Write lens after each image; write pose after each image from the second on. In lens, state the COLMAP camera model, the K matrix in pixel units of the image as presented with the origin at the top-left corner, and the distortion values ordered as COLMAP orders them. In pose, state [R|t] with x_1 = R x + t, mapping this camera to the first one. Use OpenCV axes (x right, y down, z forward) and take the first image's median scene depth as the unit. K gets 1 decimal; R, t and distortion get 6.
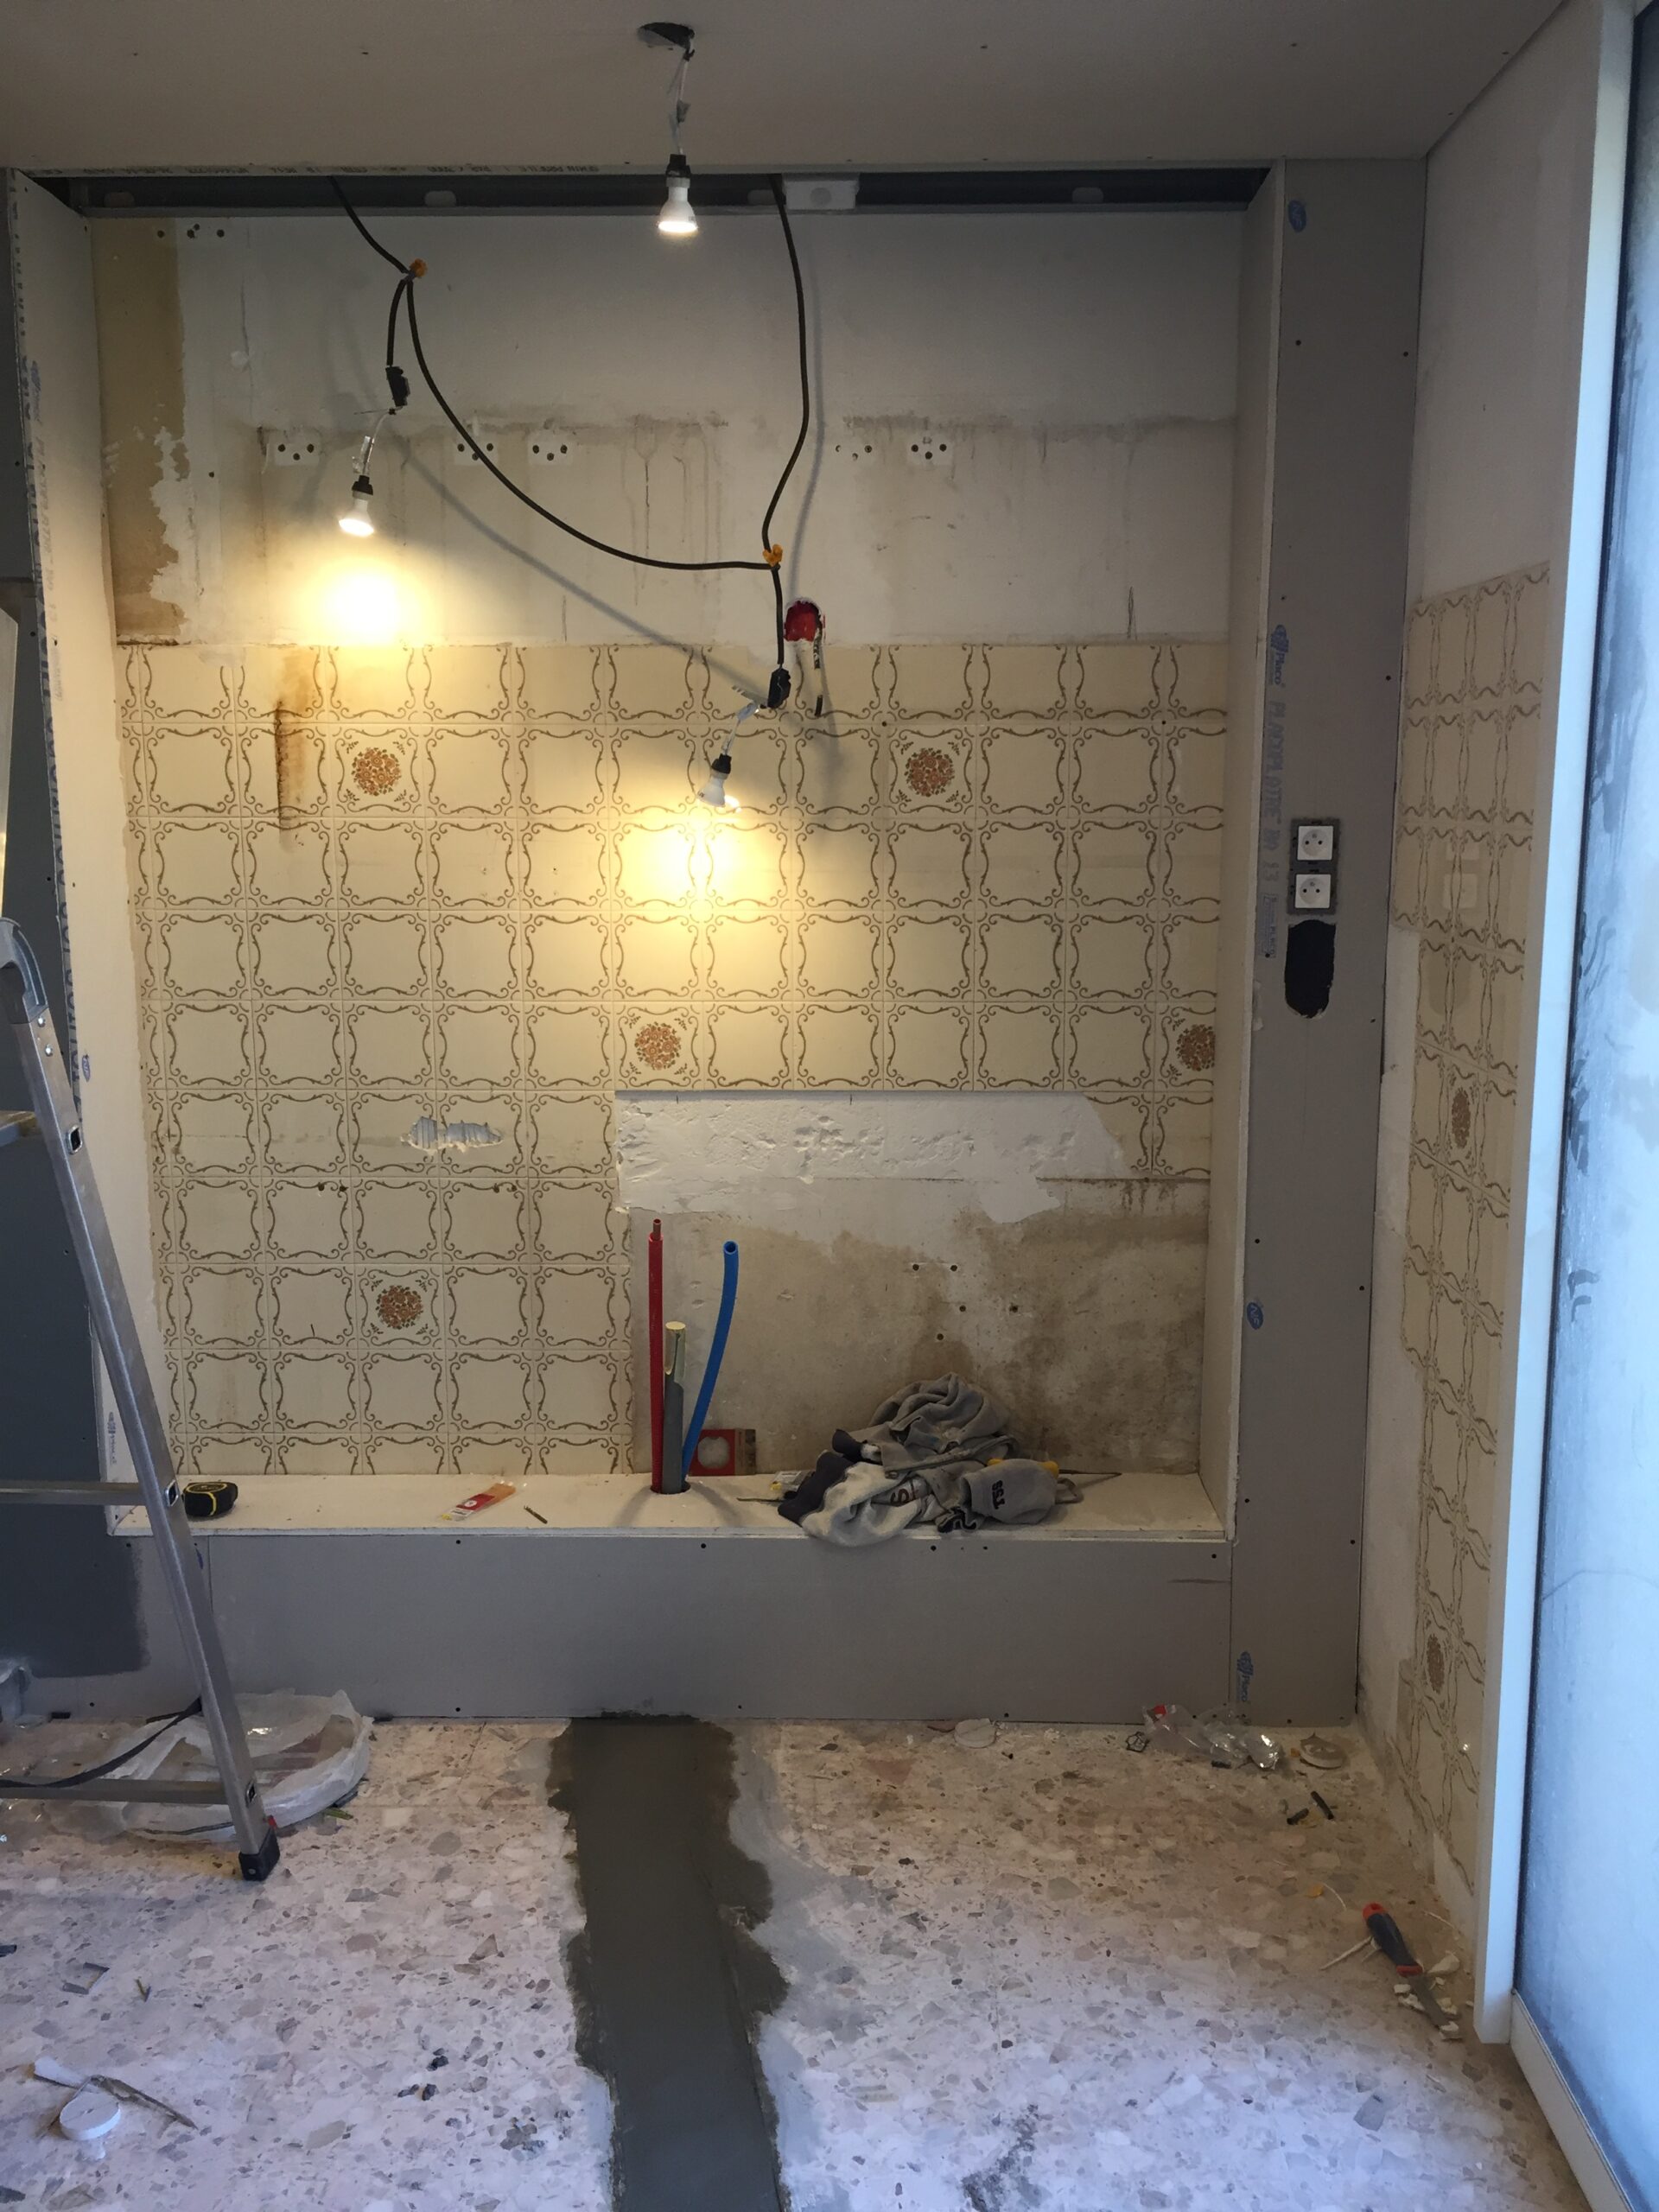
lens RADIAL K [[1881.4, 0, 839.0], [0, 1881.4, 1098.0], [0, 0, 1]] dist [0.074601, -0.099792]
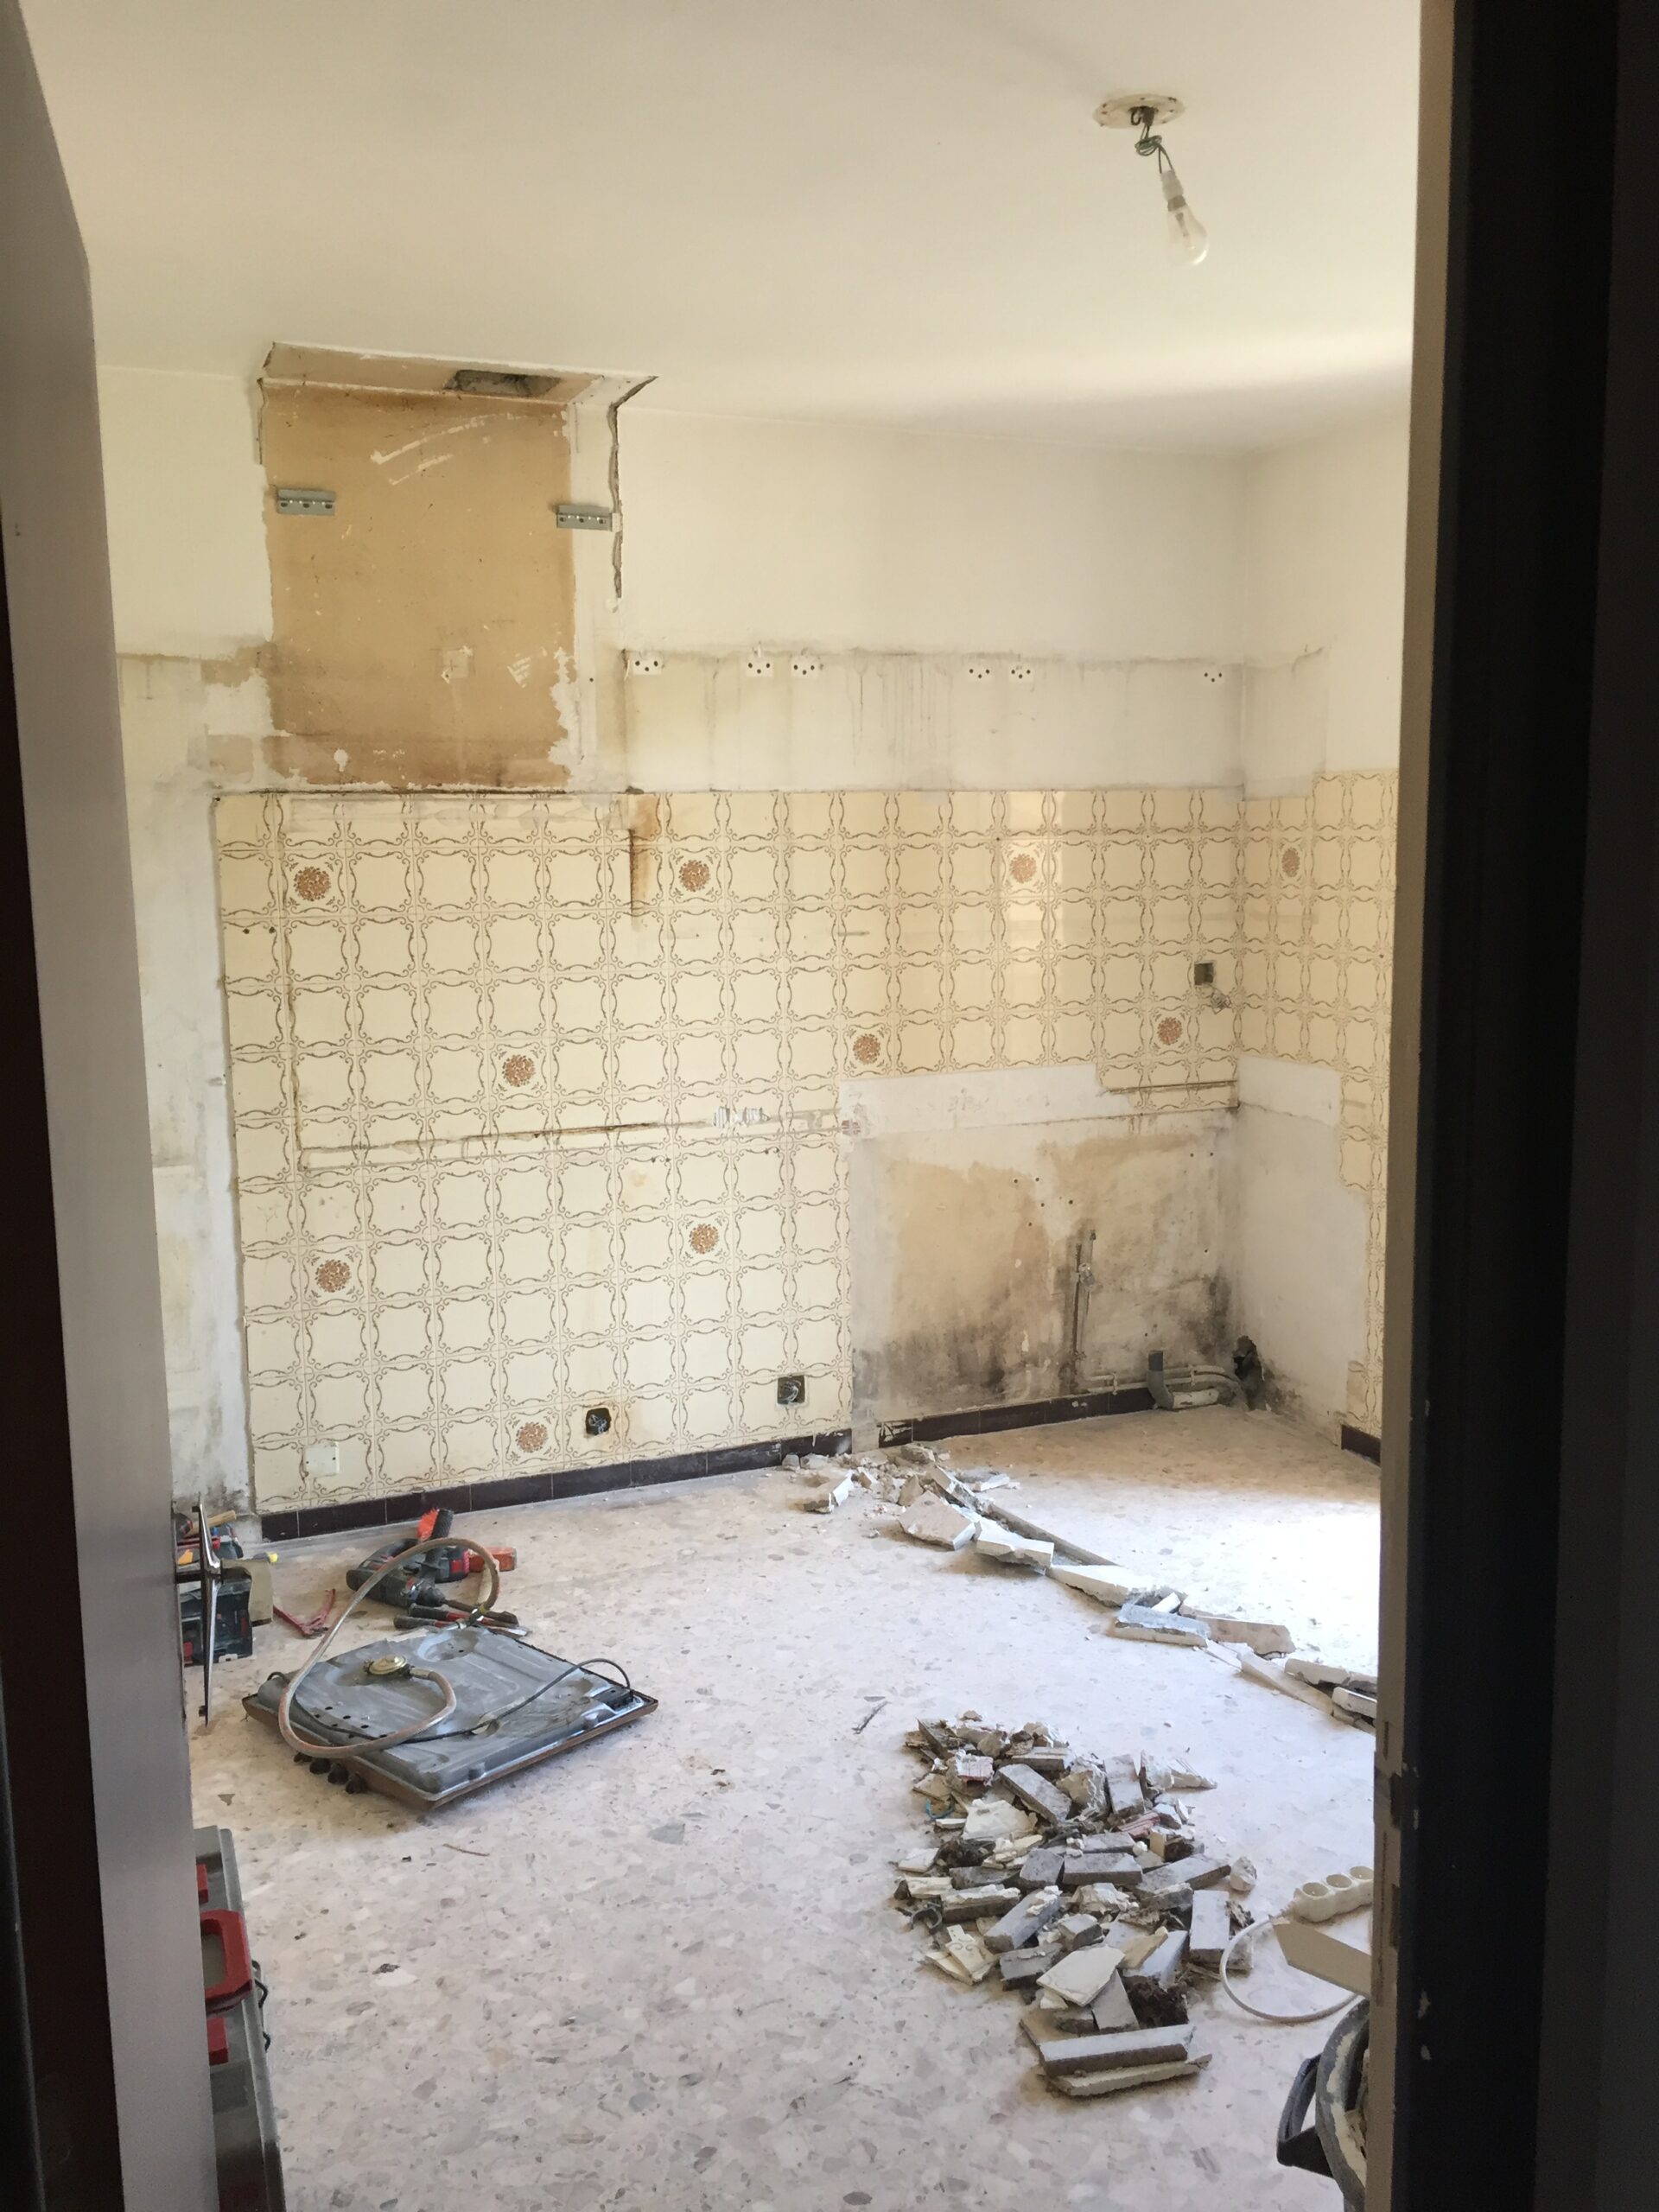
lens RADIAL K [[1881.4, 0, 834.0], [0, 1881.4, 1096.5], [0, 0, 1]] dist [0.074601, -0.099792]
pose [[0.916266, -0.066894, 0.394945, -0.750527], [0.078714, 0.996802, -0.013780, 0.030792], [-0.392760, 0.043714, 0.918601, -0.406733]]
